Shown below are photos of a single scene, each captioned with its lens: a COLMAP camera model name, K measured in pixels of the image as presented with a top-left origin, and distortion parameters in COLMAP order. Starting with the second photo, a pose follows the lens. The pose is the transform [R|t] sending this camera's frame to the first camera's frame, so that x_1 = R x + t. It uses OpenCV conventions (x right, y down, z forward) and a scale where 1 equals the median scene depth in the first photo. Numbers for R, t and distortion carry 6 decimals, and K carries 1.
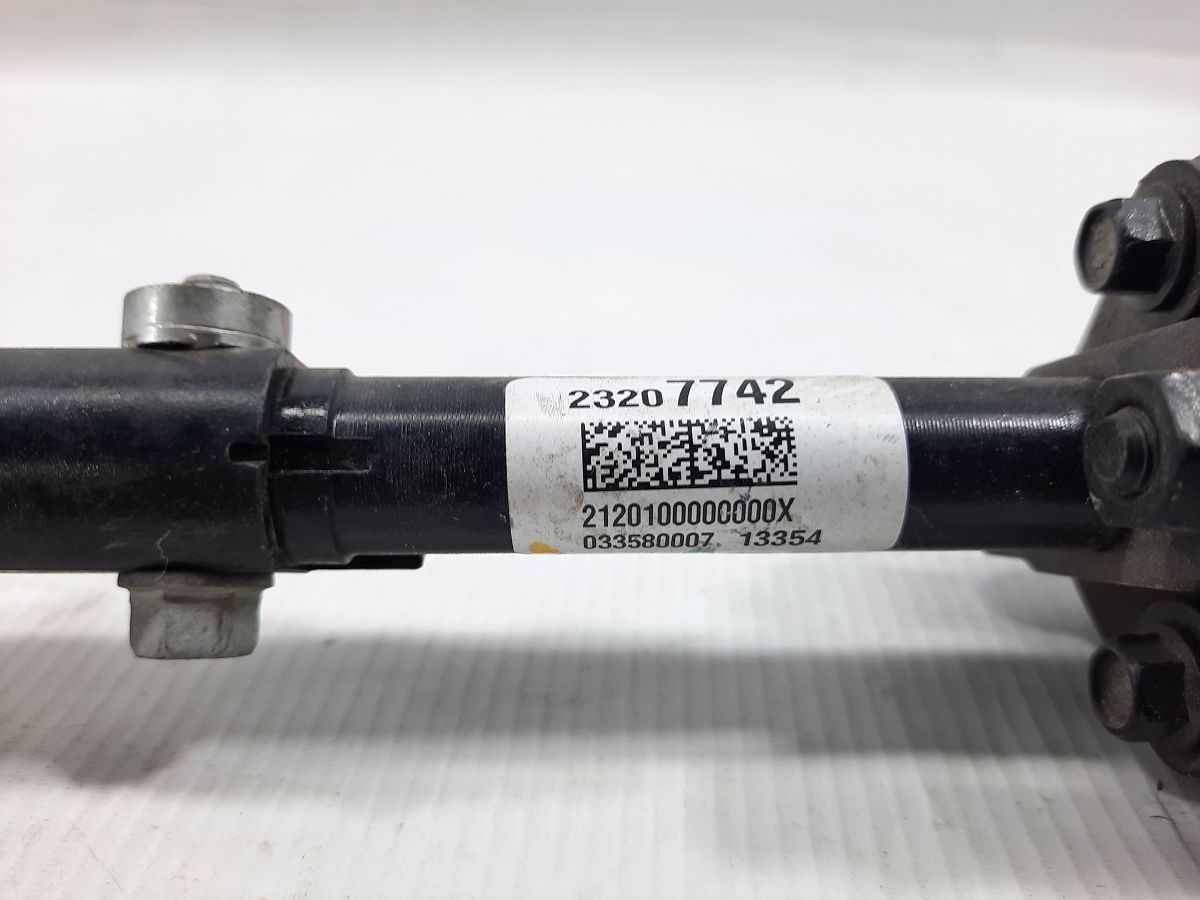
lens RADIAL K [[736.9, 0, 600.0], [0, 736.9, 450.0], [0, 0, 1]] dist [0.028879, -0.000366]
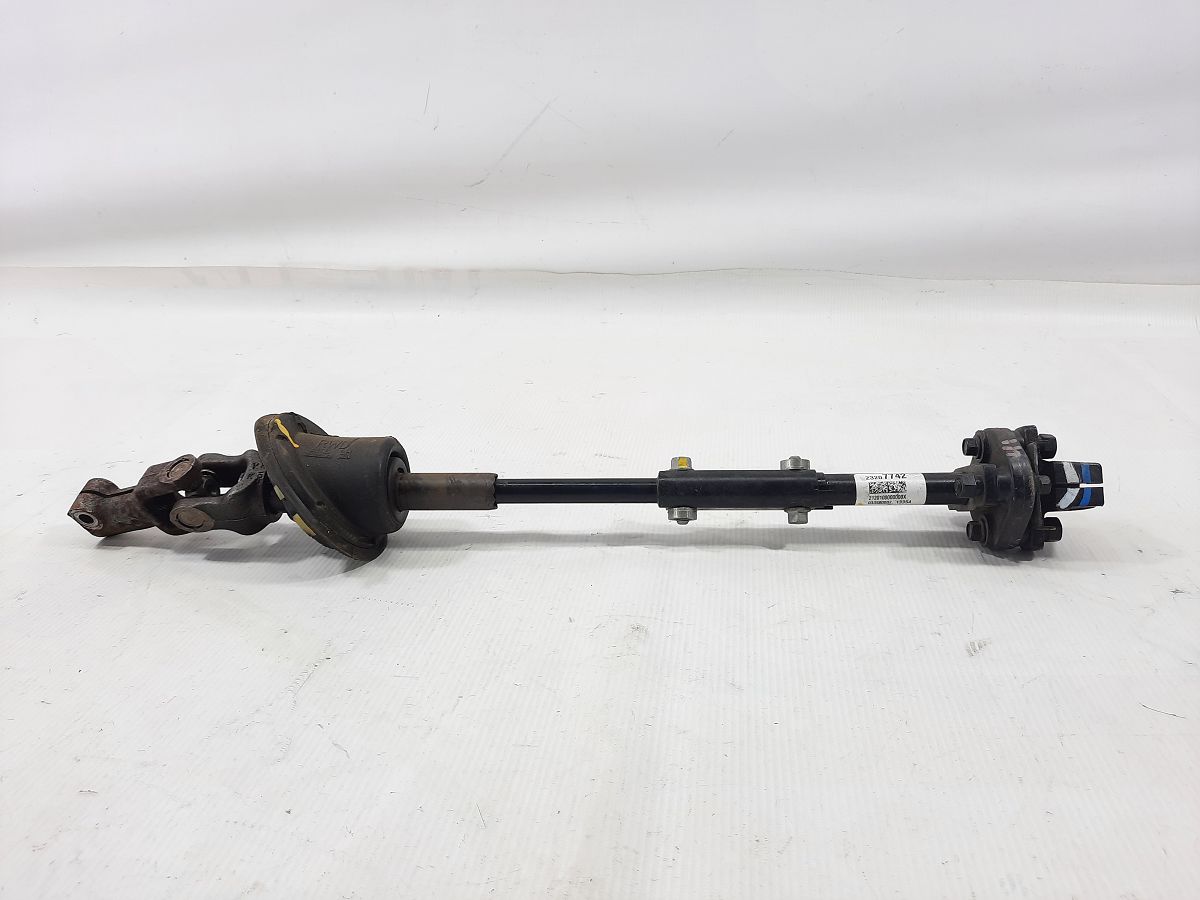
lens RADIAL K [[736.9, 0, 600.0], [0, 736.9, 450.0], [0, 0, 1]] dist [0.028879, -0.000366]
pose [[0.996509, -0.018375, -0.081434, -1.508869], [0.014253, 0.998602, -0.050909, -0.020105], [0.082256, 0.049571, 0.995378, -4.569599]]
